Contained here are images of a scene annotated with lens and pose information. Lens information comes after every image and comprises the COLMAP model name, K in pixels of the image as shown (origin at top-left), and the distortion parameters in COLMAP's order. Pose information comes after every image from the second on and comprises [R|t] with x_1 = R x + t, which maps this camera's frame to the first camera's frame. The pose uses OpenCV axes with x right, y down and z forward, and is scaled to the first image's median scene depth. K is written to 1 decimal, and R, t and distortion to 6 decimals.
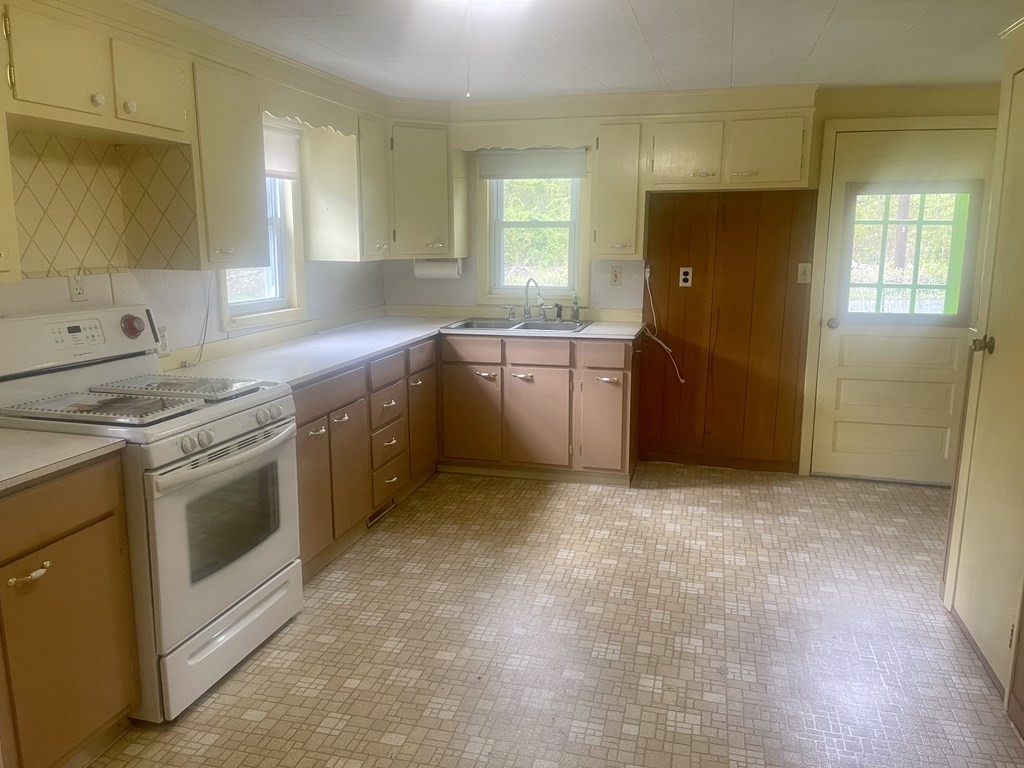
lens RADIAL K [[769.4, 0, 510.0], [0, 769.4, 383.9], [0, 0, 1]] dist [0.075377, -0.103022]
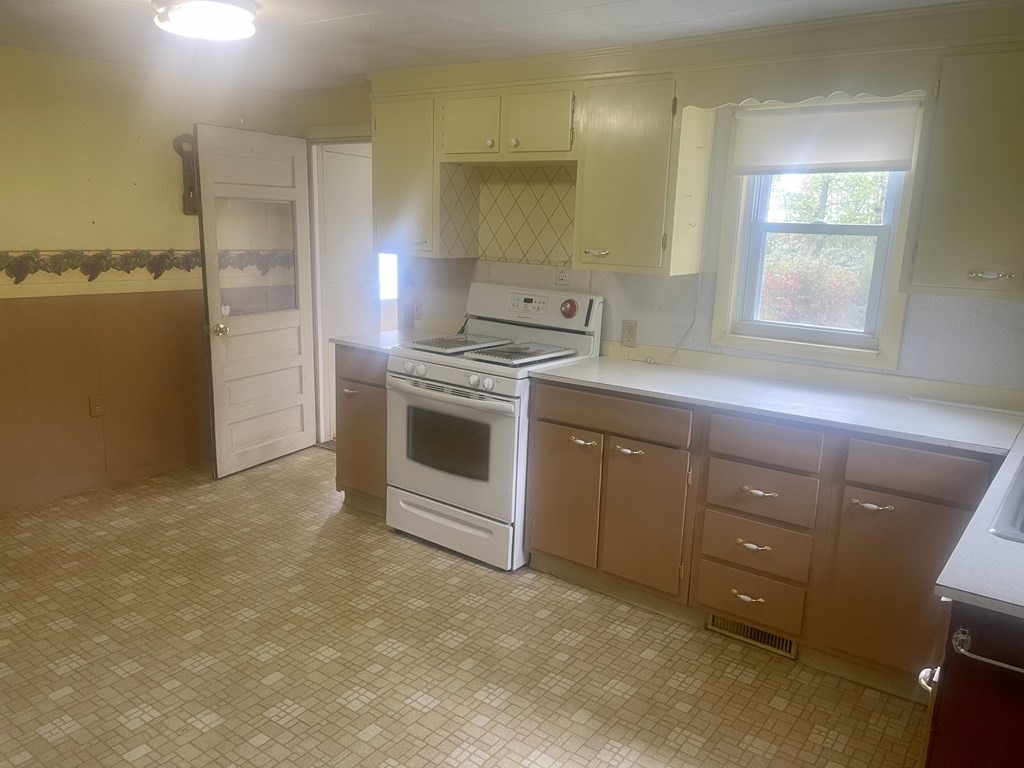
lens RADIAL K [[769.4, 0, 519.0], [0, 769.4, 385.1], [0, 0, 1]] dist [0.075377, -0.103022]
pose [[-0.368901, 0.172961, -0.913234, 0.473337], [-0.210785, 0.941367, 0.263436, -0.176246], [0.905252, 0.289678, -0.310813, 0.875072]]
